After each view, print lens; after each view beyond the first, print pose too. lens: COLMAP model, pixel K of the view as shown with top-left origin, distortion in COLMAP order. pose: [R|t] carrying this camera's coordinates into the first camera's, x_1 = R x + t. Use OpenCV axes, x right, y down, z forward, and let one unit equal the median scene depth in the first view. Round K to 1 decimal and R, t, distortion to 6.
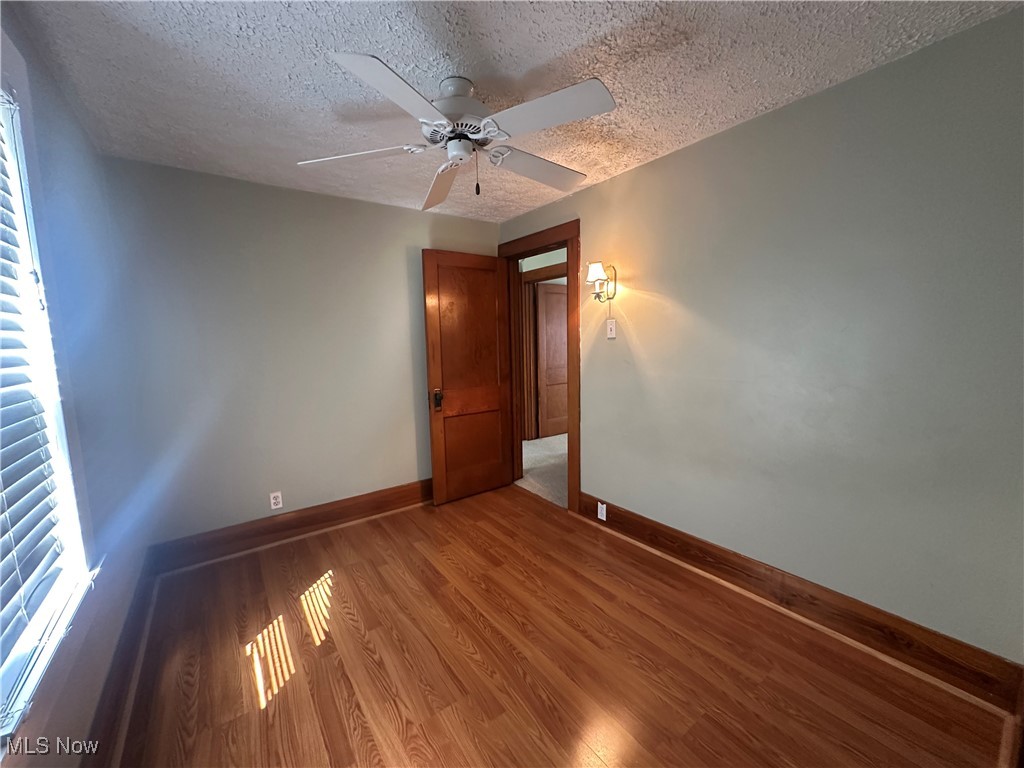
lens RADIAL K [[408.1, 0, 512.0], [0, 408.1, 384.0], [0, 0, 1]] dist [0.001047, -0.000039]
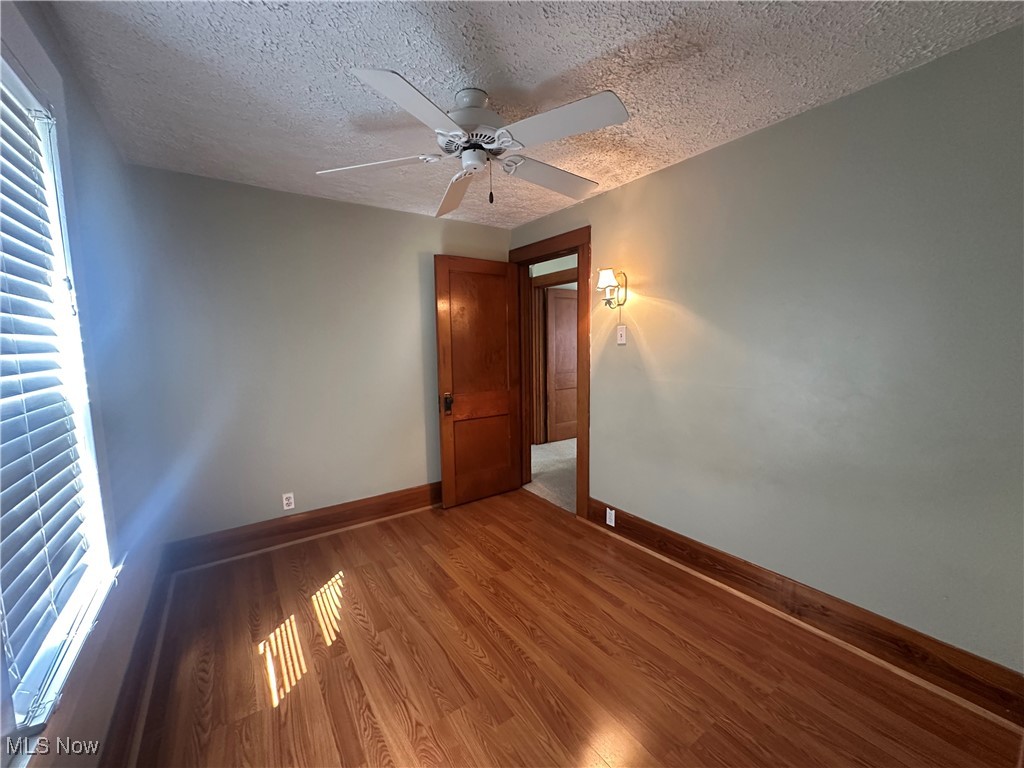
lens RADIAL K [[408.1, 0, 512.0], [0, 408.1, 384.0], [0, 0, 1]] dist [0.001047, -0.000039]
pose [[0.999753, 0.009399, -0.020126, -0.006892], [-0.009575, 0.999917, -0.008660, -0.004980], [0.020043, 0.008851, 0.999760, -0.010210]]
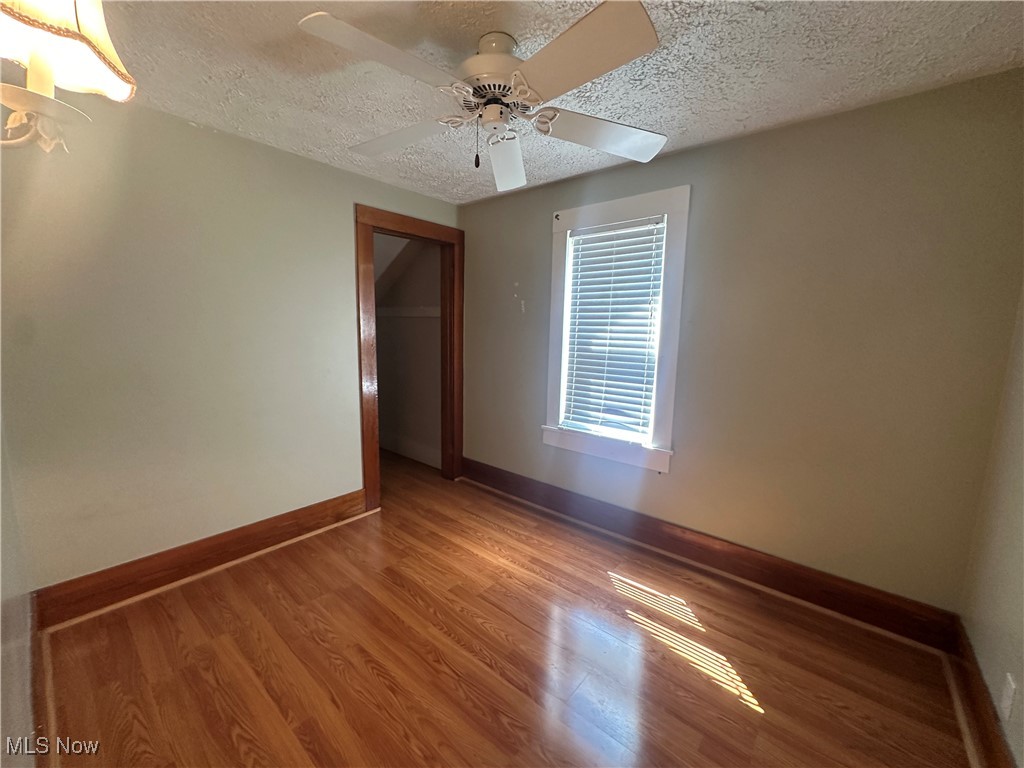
lens RADIAL K [[408.1, 0, 512.0], [0, 408.1, 384.0], [0, 0, 1]] dist [0.001047, -0.000039]
pose [[-0.971915, 0.035827, -0.232591, 0.059766], [-0.024412, 0.967663, 0.251062, -0.219239], [0.234064, 0.249689, -0.939611, 1.815919]]
